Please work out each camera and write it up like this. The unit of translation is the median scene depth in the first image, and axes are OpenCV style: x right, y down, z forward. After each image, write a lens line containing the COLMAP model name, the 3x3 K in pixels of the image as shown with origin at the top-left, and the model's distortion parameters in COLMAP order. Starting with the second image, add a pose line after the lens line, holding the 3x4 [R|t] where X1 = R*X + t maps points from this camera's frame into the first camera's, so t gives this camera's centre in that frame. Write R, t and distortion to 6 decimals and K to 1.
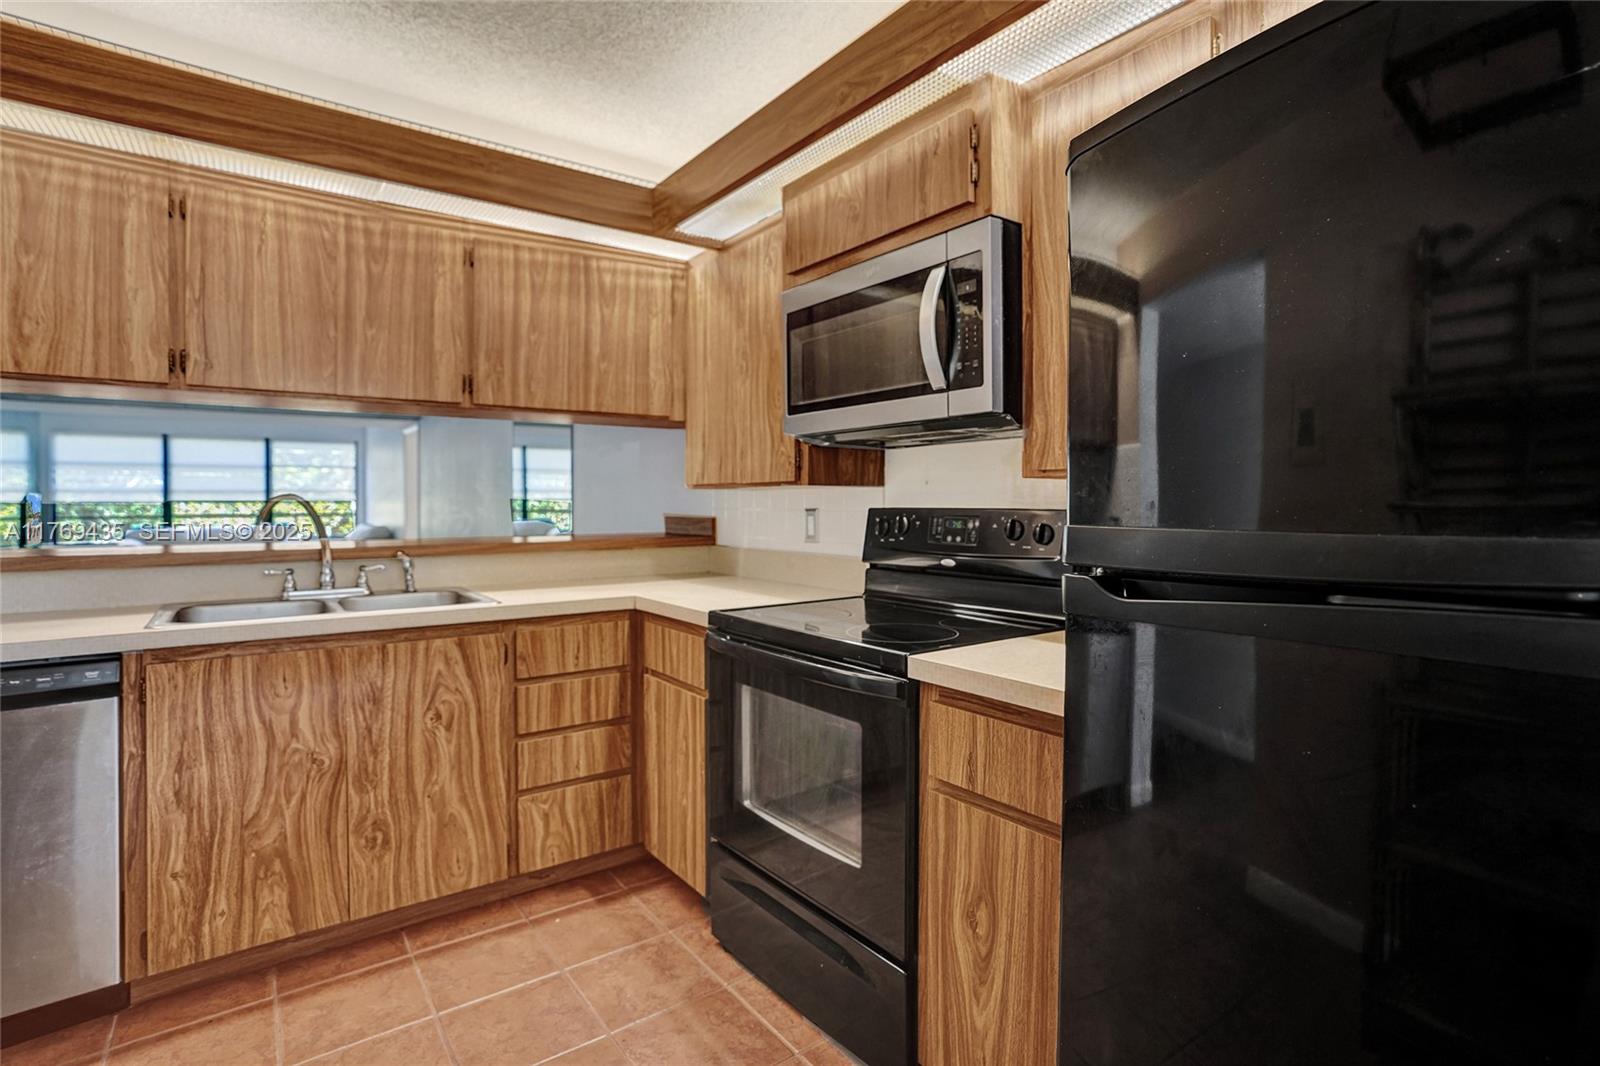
lens RADIAL K [[788.6, 0, 787.9], [0, 788.6, 521.4], [0, 0, 1]] dist [-0.048506, 0.030302]
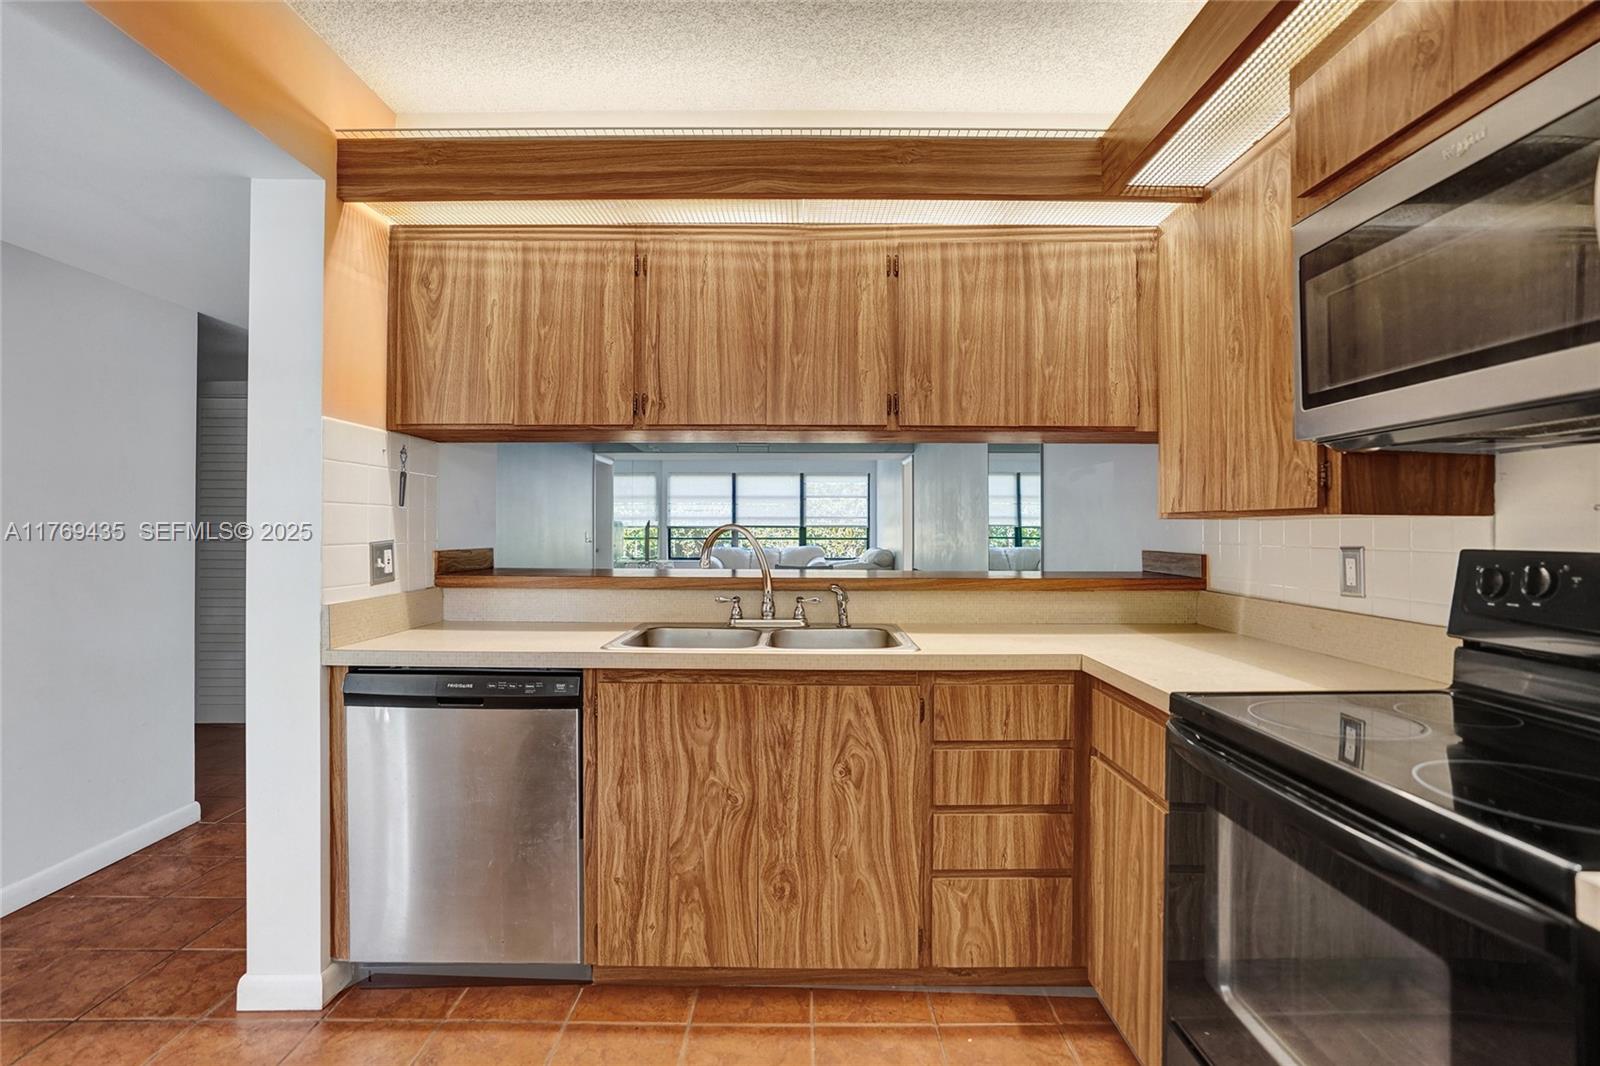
lens RADIAL K [[774.5, 0, 796.0], [0, 774.5, 521.7], [0, 0, 1]] dist [-0.059943, 0.033582]
pose [[0.815522, 0.000339, -0.578726, 0.019860], [-0.018862, 0.999484, -0.025995, -0.014541], [0.578418, 0.032115, 0.815108, 0.220483]]
